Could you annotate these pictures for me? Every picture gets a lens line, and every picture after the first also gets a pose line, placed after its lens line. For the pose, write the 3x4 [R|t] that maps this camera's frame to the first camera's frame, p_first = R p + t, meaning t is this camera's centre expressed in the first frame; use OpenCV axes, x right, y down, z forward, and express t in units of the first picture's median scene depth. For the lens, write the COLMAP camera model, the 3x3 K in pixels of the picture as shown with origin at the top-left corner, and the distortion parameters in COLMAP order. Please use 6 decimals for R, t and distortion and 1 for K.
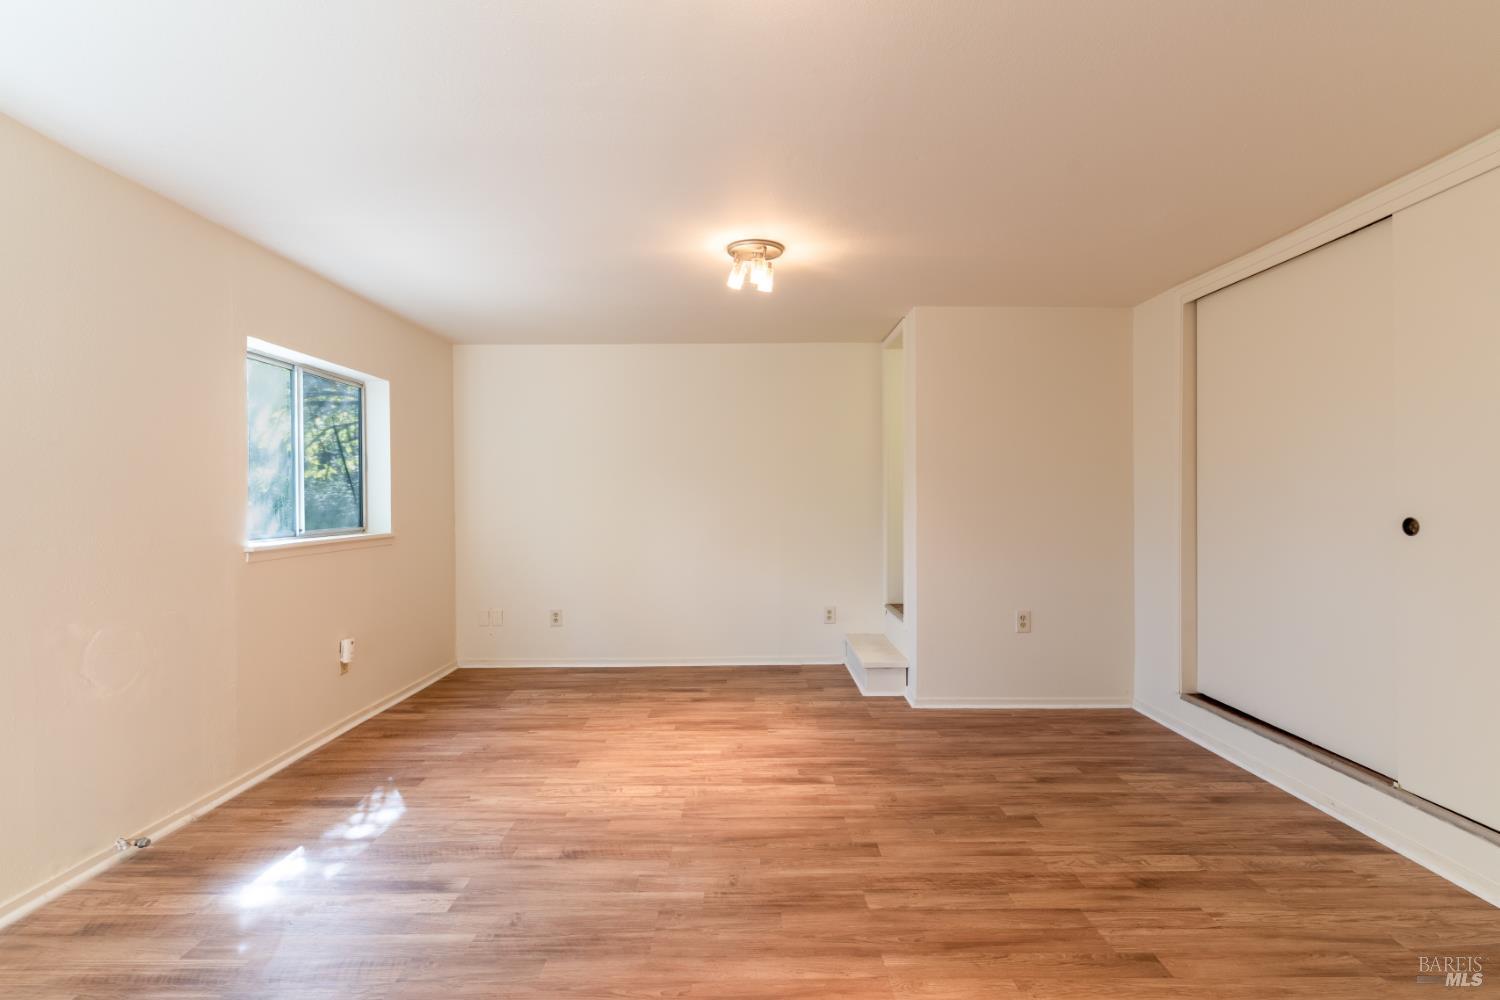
lens RADIAL K [[707.8, 0, 756.3], [0, 707.8, 499.9], [0, 0, 1]] dist [0.000679, 0.000329]
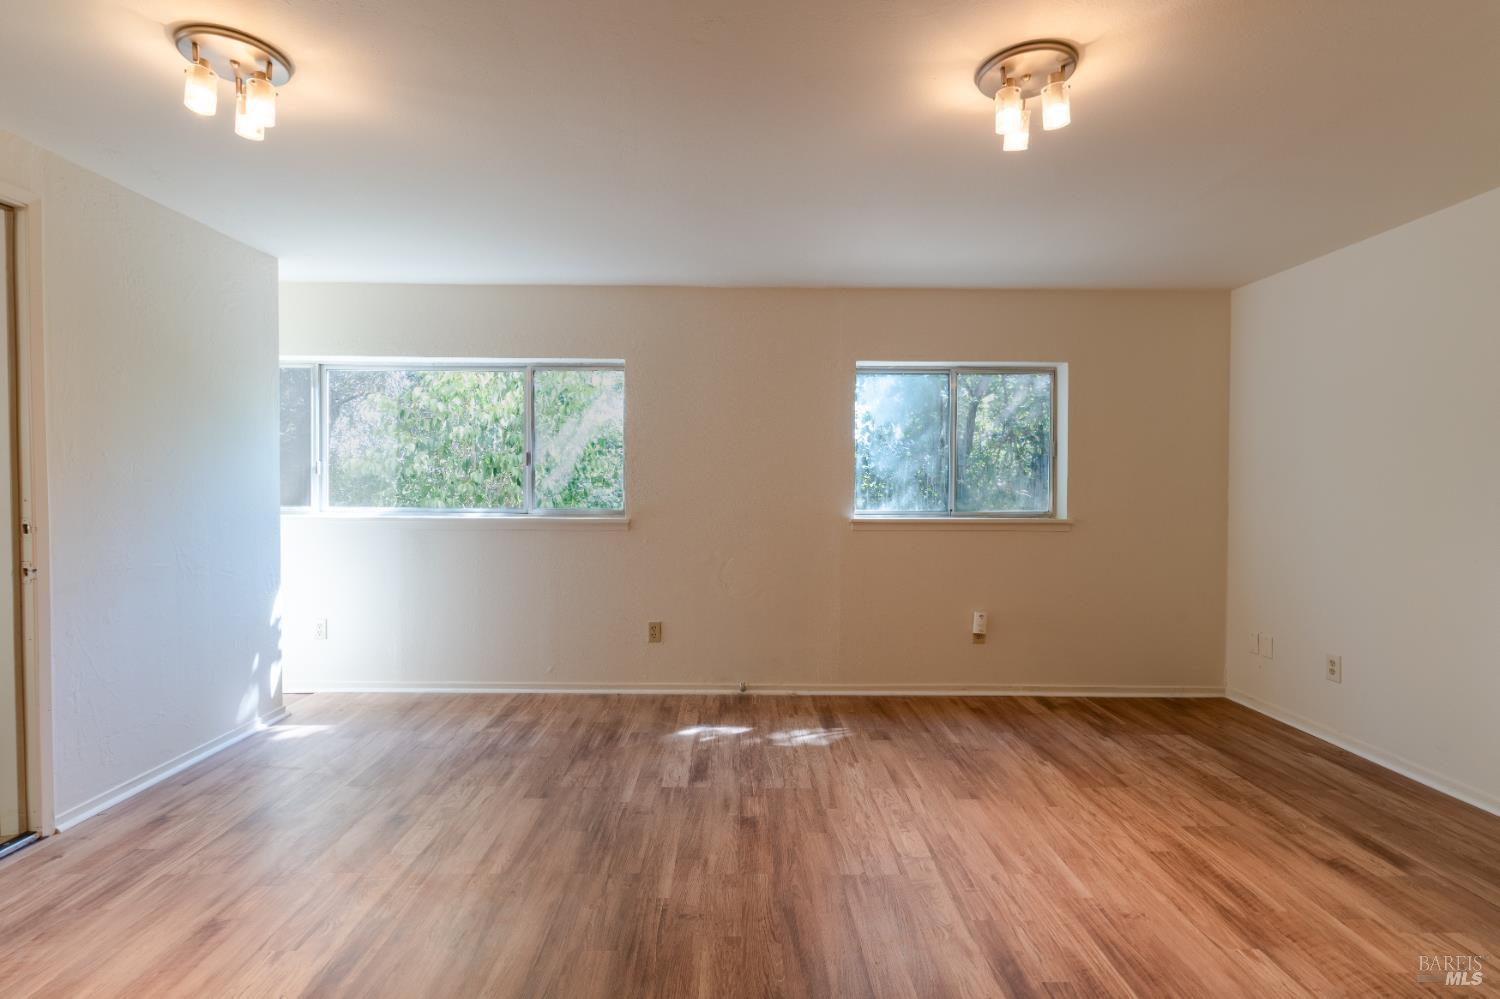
lens RADIAL K [[707.8, 0, 754.9], [0, 707.8, 493.4], [0, 0, 1]] dist [0.000679, 0.000329]
pose [[0.018529, 0.016131, -0.999698, 0.560029], [-0.007739, 0.999842, 0.015990, -0.000549], [0.999798, 0.007441, 0.018651, 0.709863]]
